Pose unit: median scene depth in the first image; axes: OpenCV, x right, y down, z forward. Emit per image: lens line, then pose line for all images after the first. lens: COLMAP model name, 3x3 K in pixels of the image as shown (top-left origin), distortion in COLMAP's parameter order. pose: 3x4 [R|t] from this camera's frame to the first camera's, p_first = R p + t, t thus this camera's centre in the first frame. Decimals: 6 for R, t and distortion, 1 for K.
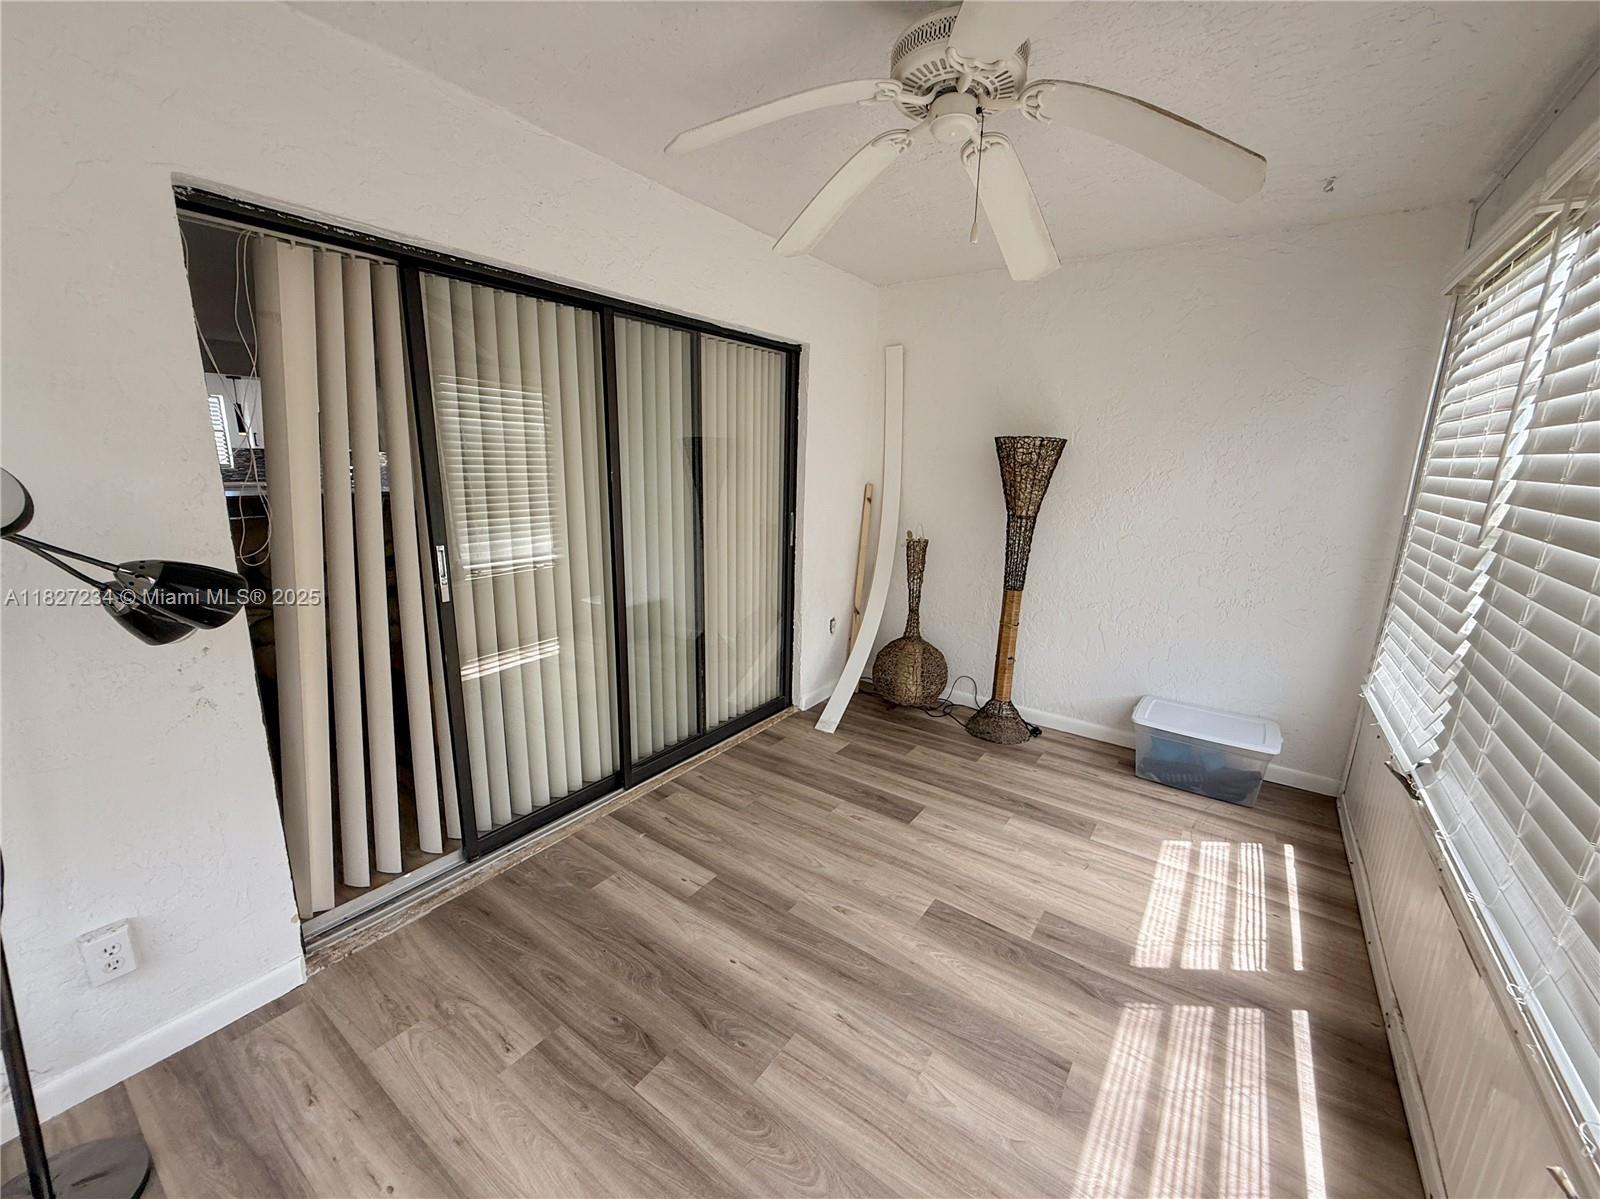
lens RADIAL K [[639.8, 0, 797.0], [0, 639.8, 599.0], [0, 0, 1]] dist [-0.001595, 0.000795]
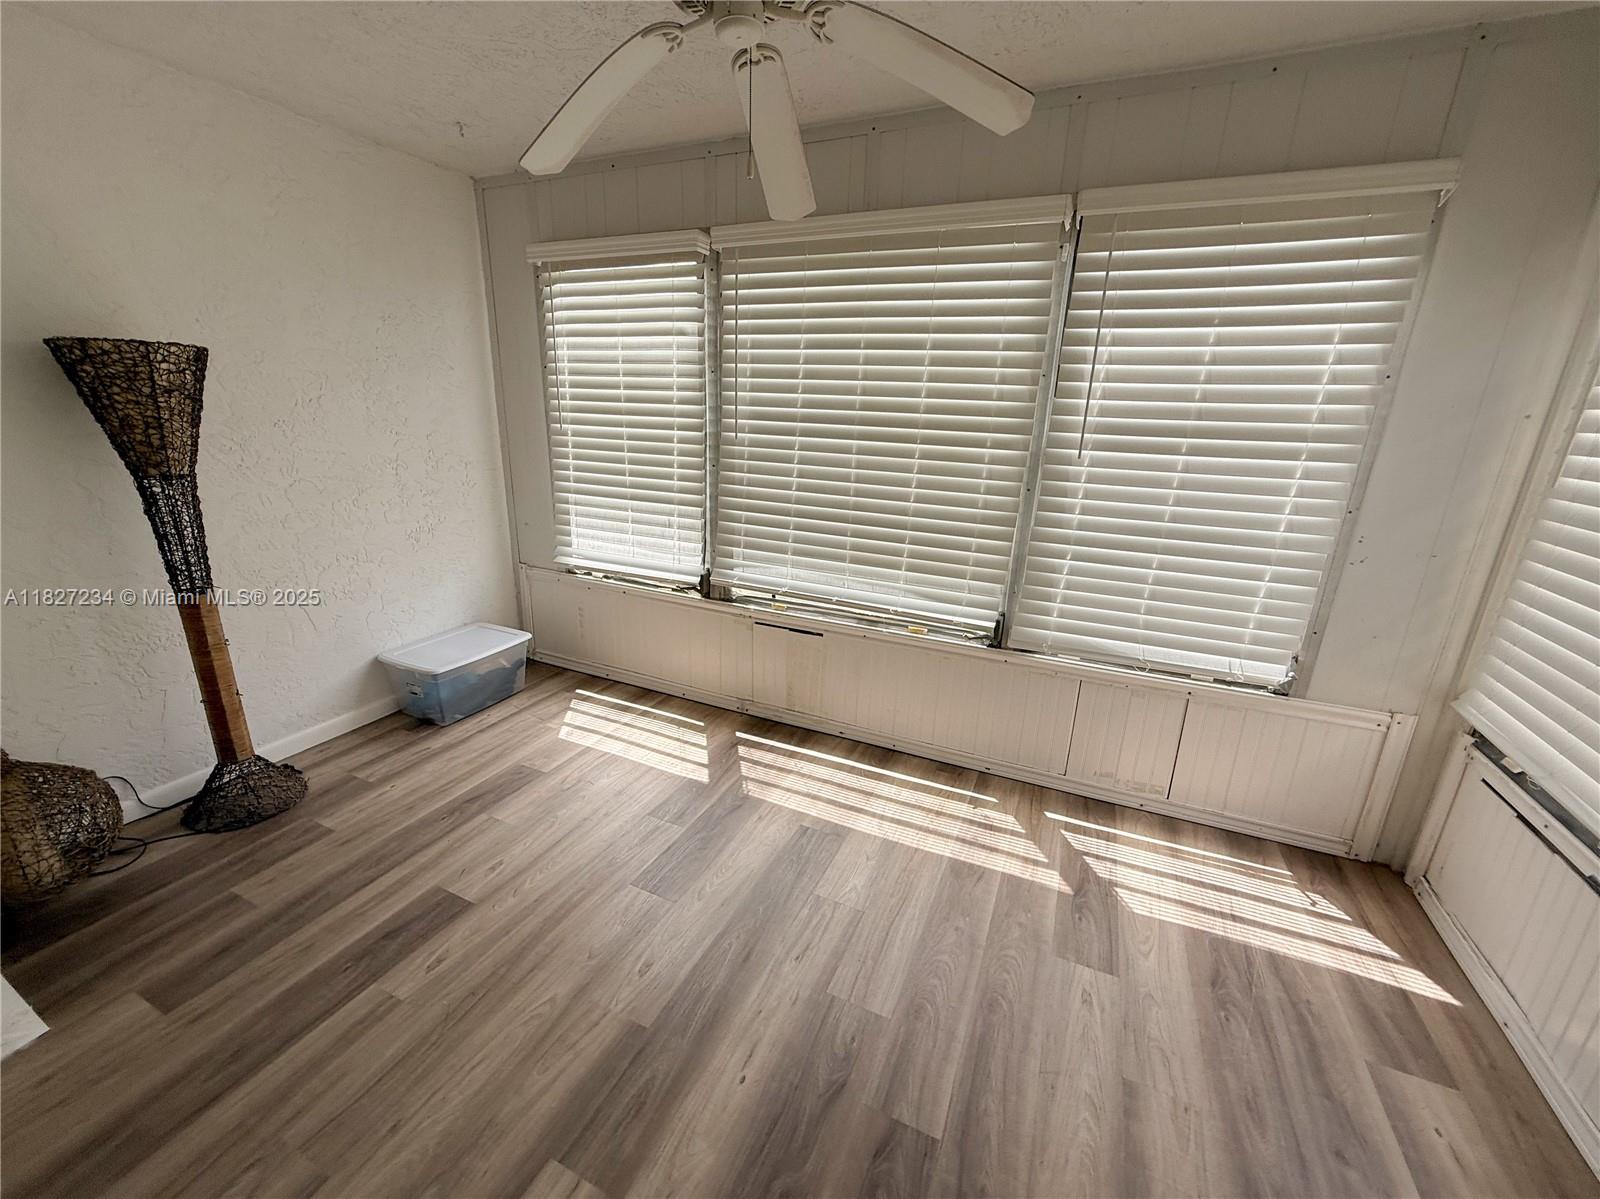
lens RADIAL K [[639.8, 0, 802.5], [0, 639.8, 596.8], [0, 0, 1]] dist [-0.001595, 0.000795]
pose [[-0.191198, -0.308768, 0.931722, -0.508384], [0.182481, 0.921504, 0.342828, -0.166326], [-0.964440, 0.235569, -0.119846, 0.697987]]
